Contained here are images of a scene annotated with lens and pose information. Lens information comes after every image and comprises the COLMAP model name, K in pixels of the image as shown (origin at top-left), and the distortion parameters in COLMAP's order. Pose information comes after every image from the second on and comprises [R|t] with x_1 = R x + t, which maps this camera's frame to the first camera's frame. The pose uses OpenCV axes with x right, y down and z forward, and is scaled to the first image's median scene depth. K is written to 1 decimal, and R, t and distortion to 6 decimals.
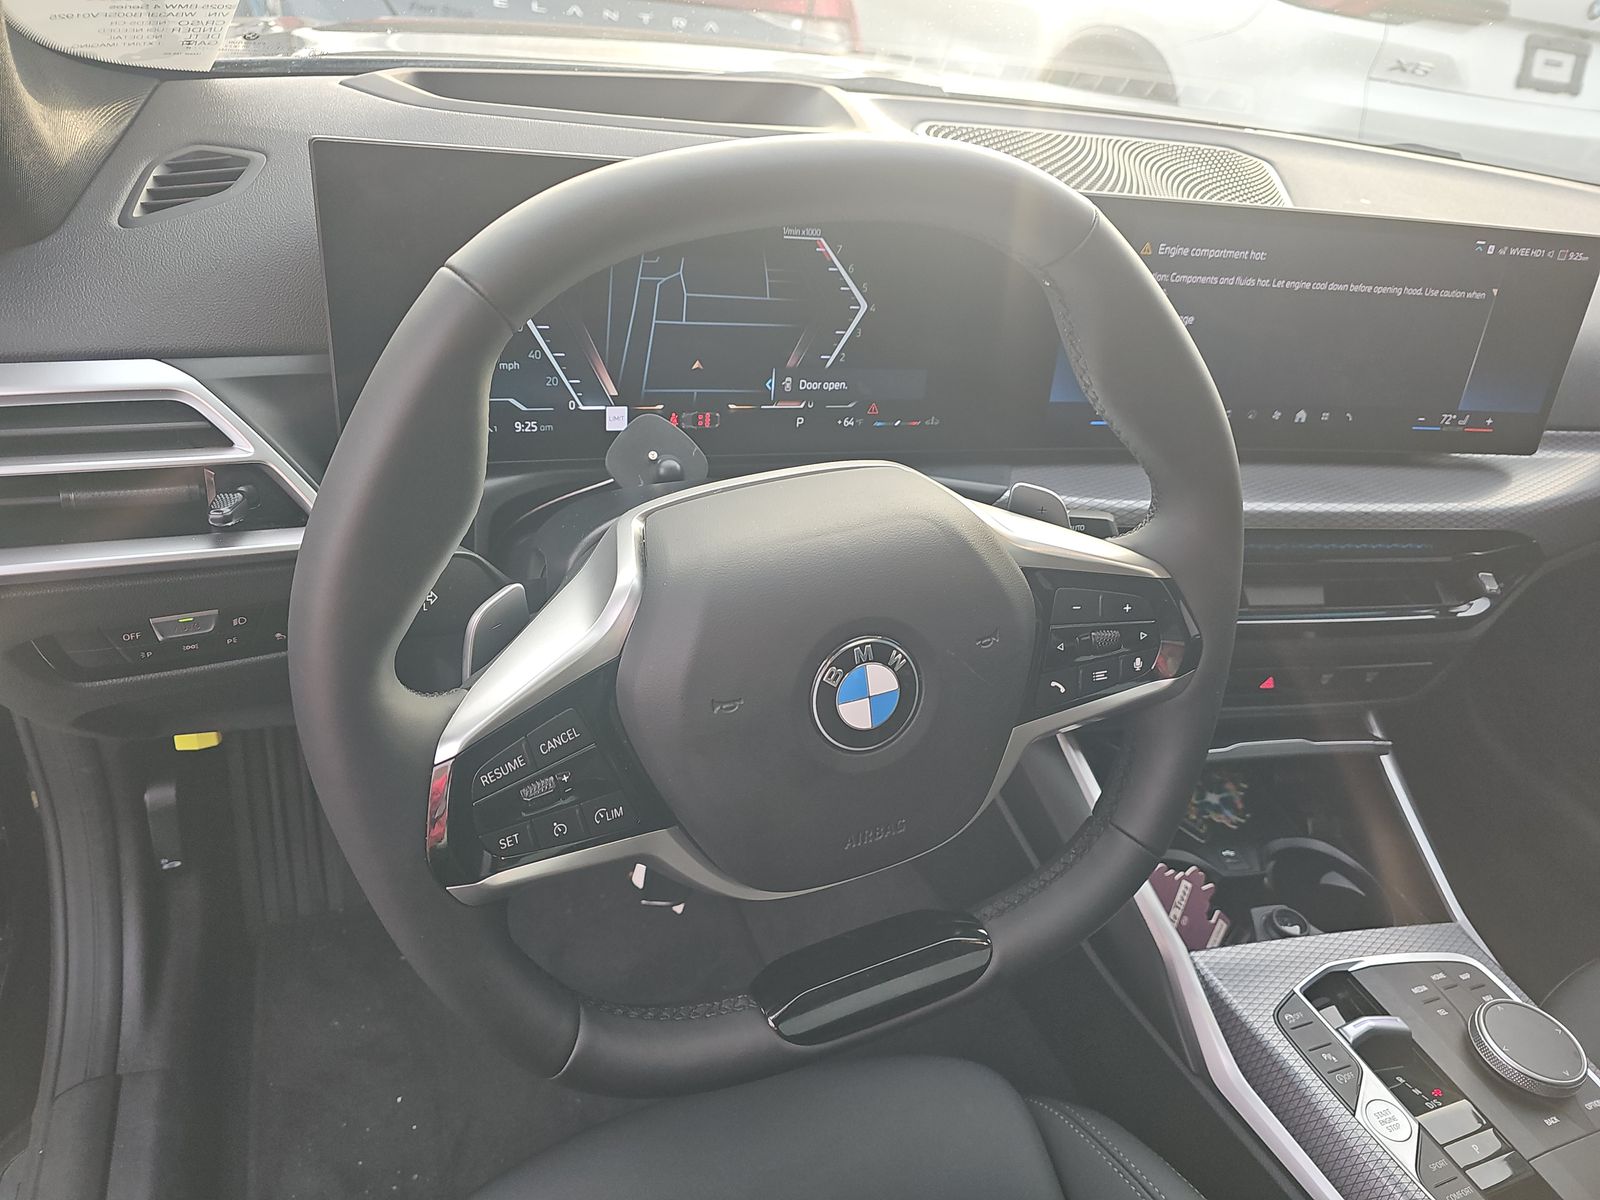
lens RADIAL K [[1068.7, 0, 800.0], [0, 1068.7, 600.0], [0, 0, 1]] dist [0.001128, 0.000482]
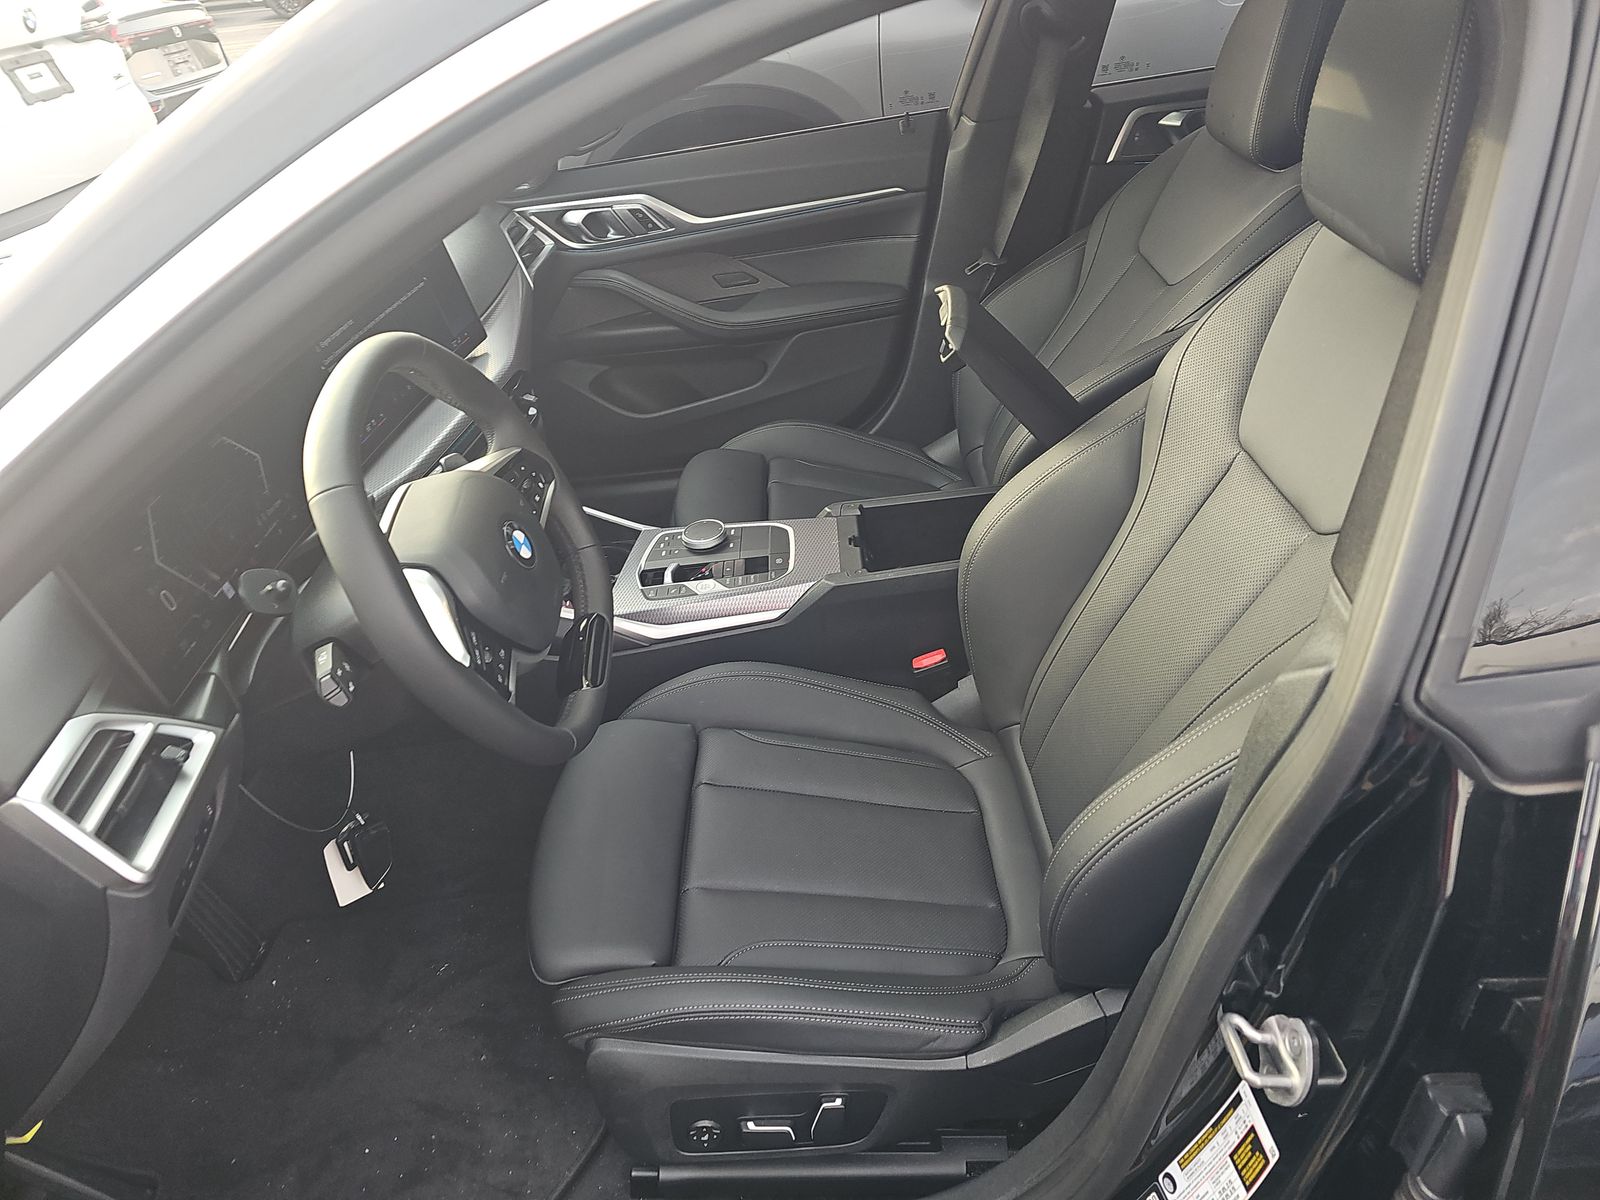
lens RADIAL K [[1068.7, 0, 800.0], [0, 1068.7, 600.0], [0, 0, 1]] dist [0.001128, 0.000482]
pose [[0.324873, -0.655861, 0.681398, -0.915389], [0.630893, 0.687036, 0.360494, -0.184745], [-0.704579, 0.312775, 0.636977, -0.567108]]
